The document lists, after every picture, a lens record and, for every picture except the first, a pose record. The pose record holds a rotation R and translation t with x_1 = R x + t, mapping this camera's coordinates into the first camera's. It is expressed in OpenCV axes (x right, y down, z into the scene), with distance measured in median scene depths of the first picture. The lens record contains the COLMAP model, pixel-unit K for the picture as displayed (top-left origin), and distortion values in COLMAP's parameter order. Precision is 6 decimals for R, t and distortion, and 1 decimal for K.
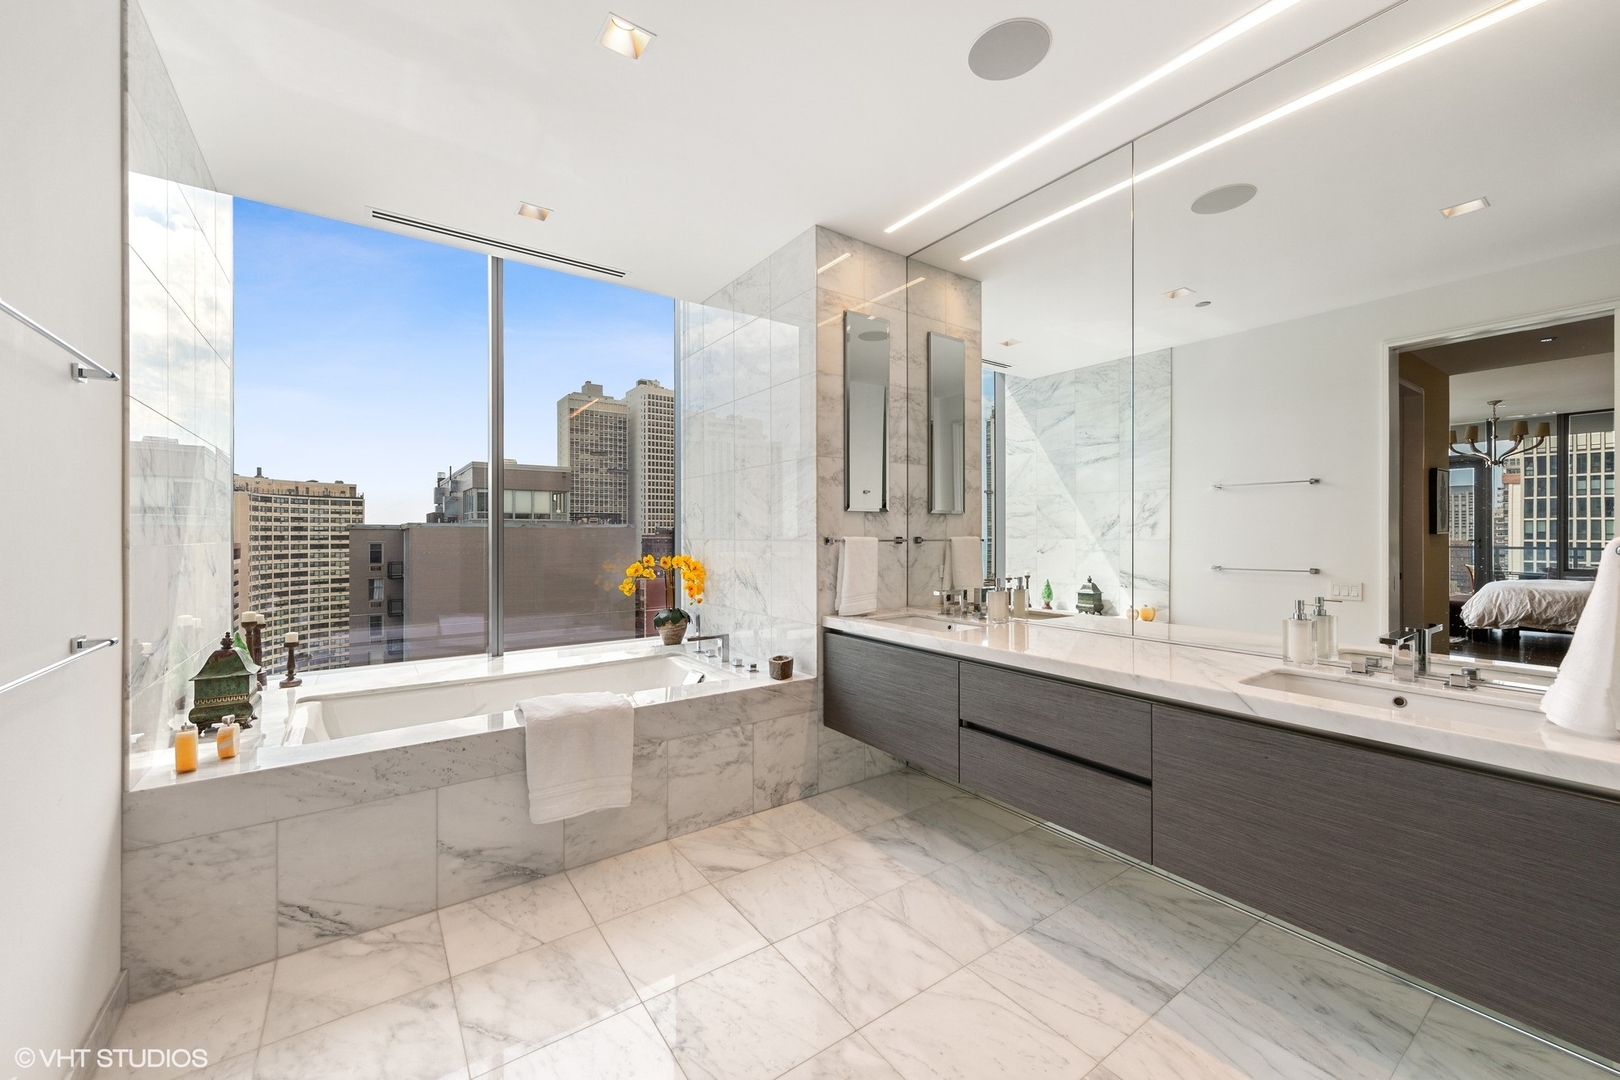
lens RADIAL K [[621.3, 0, 810.0], [0, 621.3, 540.0], [0, 0, 1]] dist [-0.000045, -0.000007]
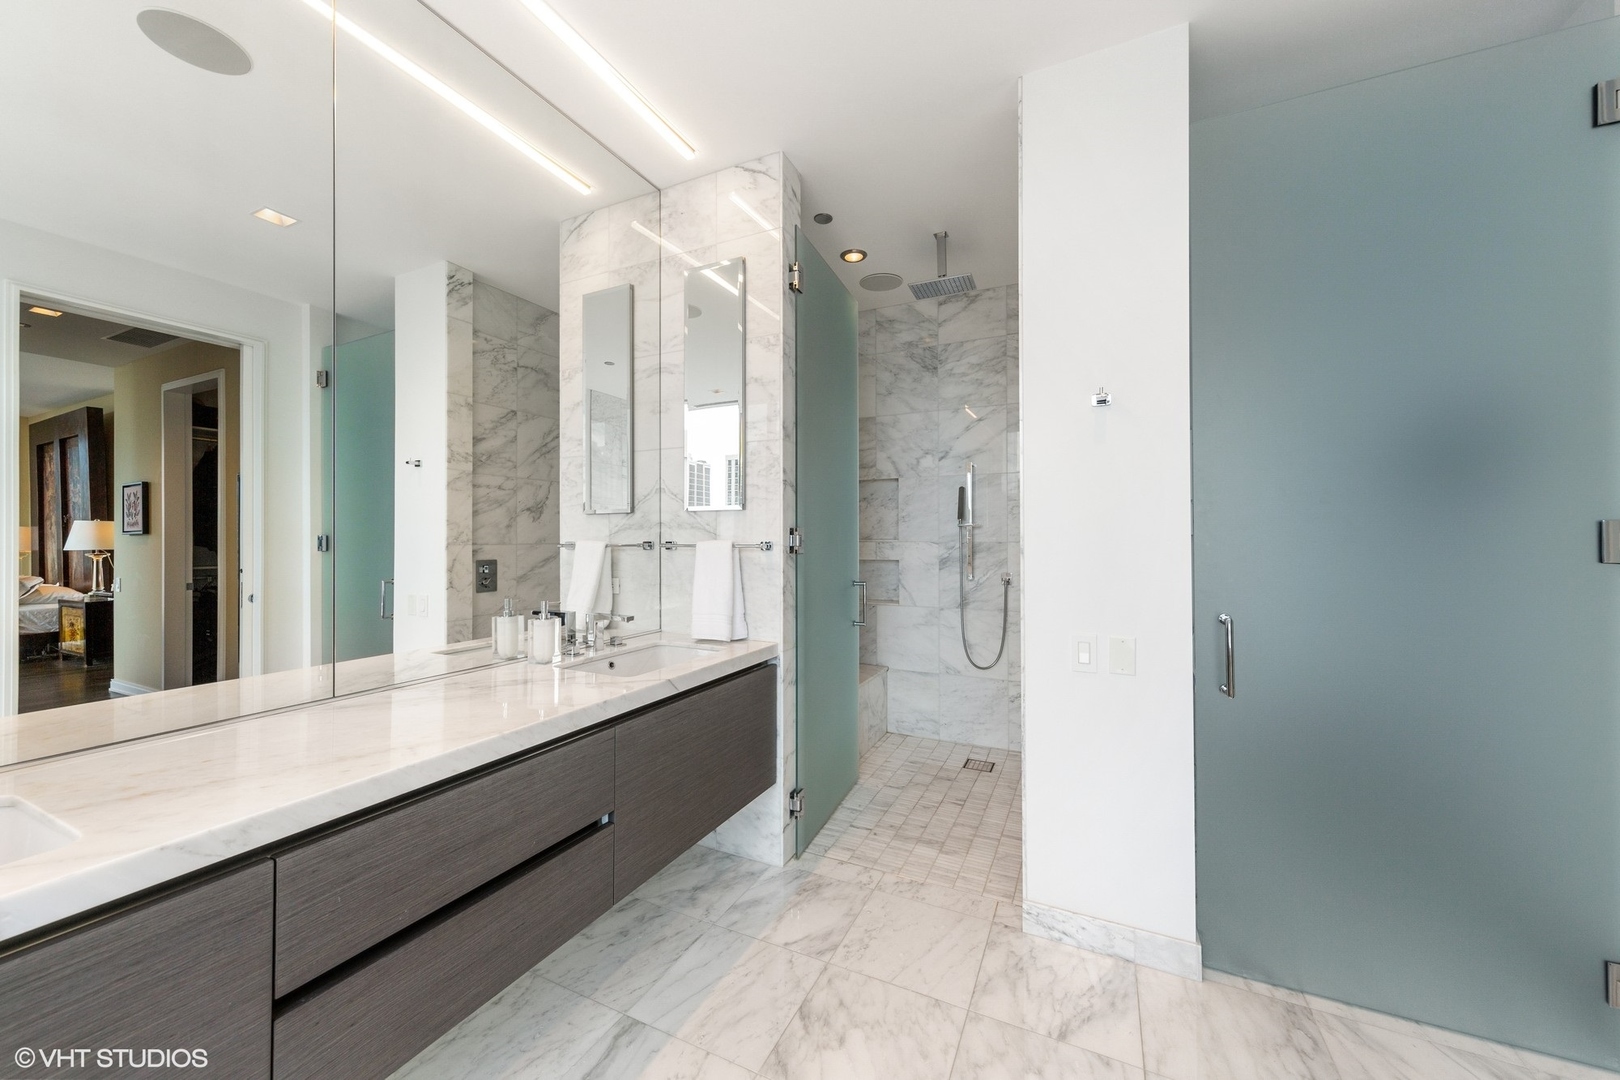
lens RADIAL K [[596.8, 0, 810.0], [0, 596.8, 540.0], [0, 0, 1]] dist [-0.001263, -0.000066]
pose [[-0.485943, 0.002341, 0.873987, -0.081931], [0.008447, 0.999962, 0.002018, -0.000974], [-0.873949, 0.008363, -0.485945, 0.280525]]
